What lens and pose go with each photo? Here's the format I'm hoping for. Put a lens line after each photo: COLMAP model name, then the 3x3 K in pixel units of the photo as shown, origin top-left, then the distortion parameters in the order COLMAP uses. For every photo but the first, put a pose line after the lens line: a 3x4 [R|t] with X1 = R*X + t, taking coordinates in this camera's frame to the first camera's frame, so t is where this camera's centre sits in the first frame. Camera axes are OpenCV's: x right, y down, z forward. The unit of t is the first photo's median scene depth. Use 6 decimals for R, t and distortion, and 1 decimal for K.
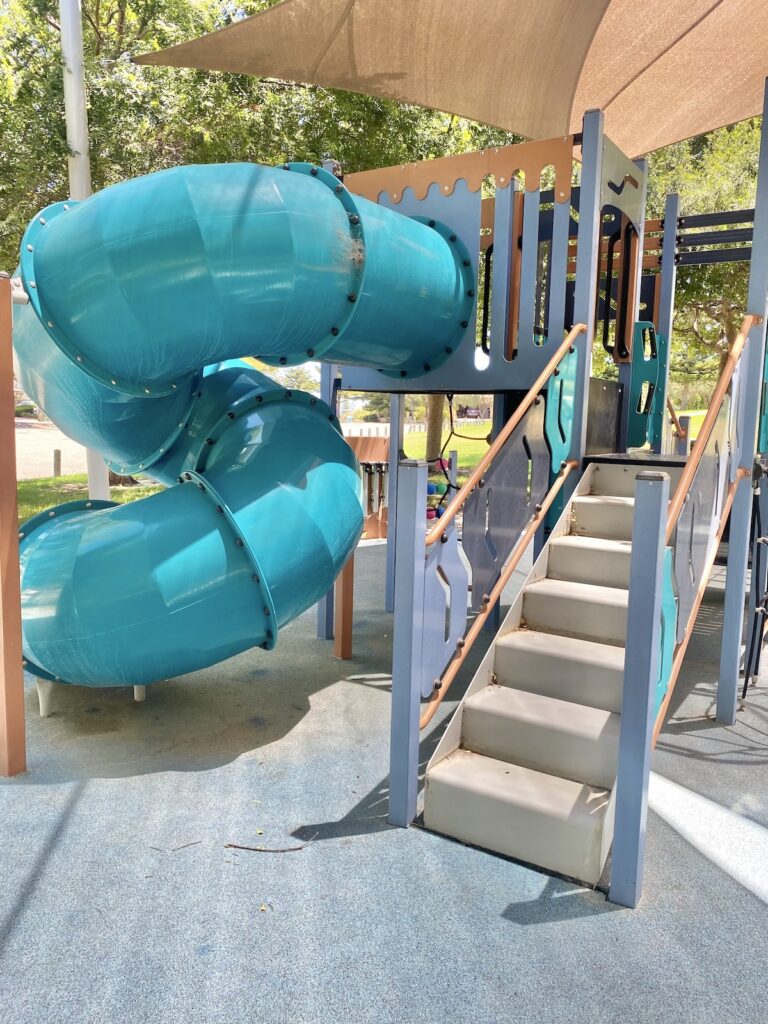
lens RADIAL K [[778.8, 0, 384.0], [0, 778.8, 512.0], [0, 0, 1]] dist [-0.004404, -0.006061]
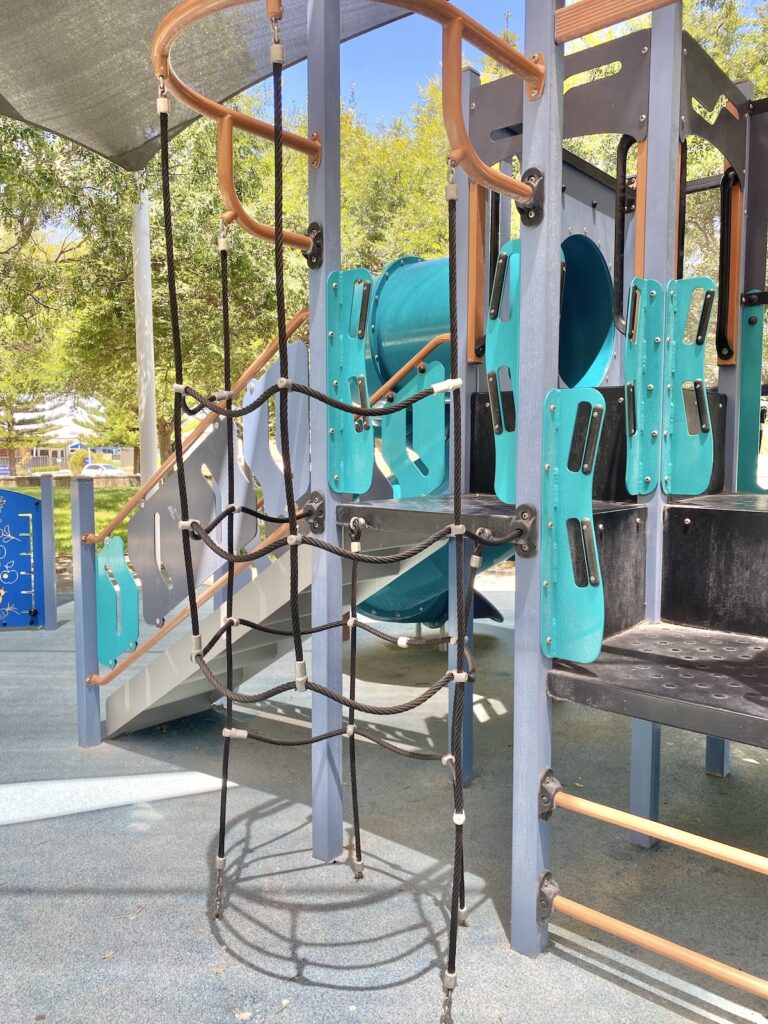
lens RADIAL K [[778.8, 0, 384.0], [0, 778.8, 512.0], [0, 0, 1]] dist [-0.004404, -0.006061]
pose [[-0.137835, 0.062988, -0.988450, 1.200856], [-0.119554, 0.989621, 0.079734, -0.117311], [0.983213, 0.129163, -0.128874, 1.175928]]
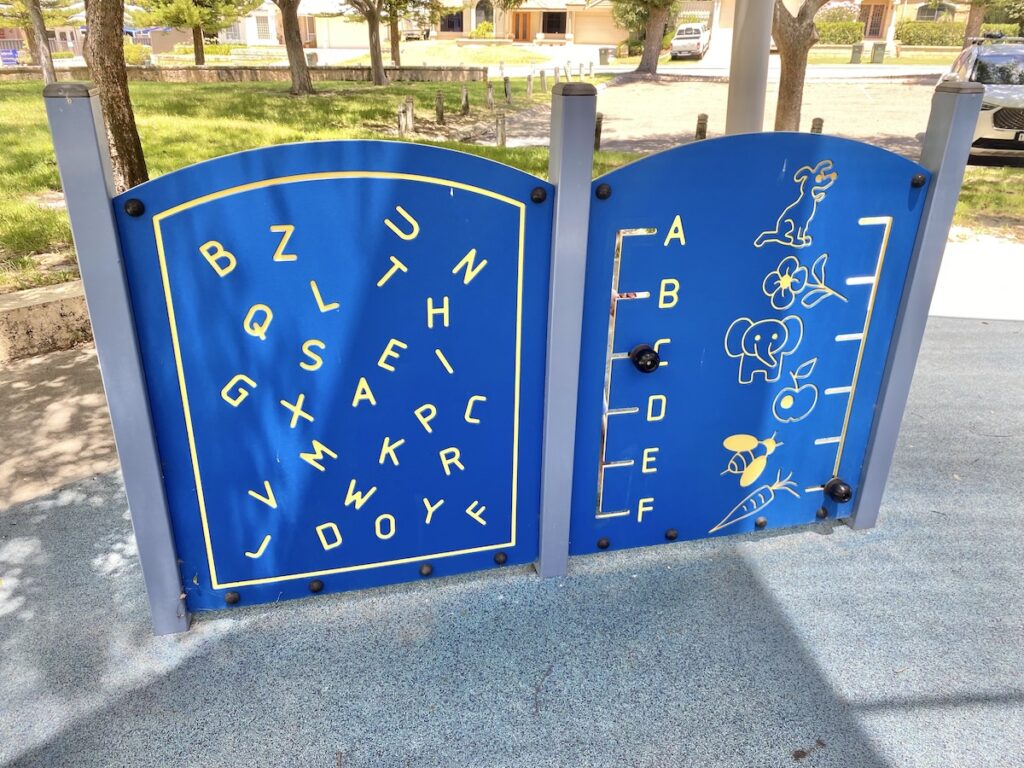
lens RADIAL K [[778.8, 0, 512.0], [0, 778.8, 384.0], [0, 0, 1]] dist [-0.004404, -0.006061]
pose [[-0.032345, 0.387486, -0.921308, 1.071735], [-0.140149, 0.910924, 0.388040, -0.096449], [0.989602, 0.141671, 0.024842, 1.020367]]
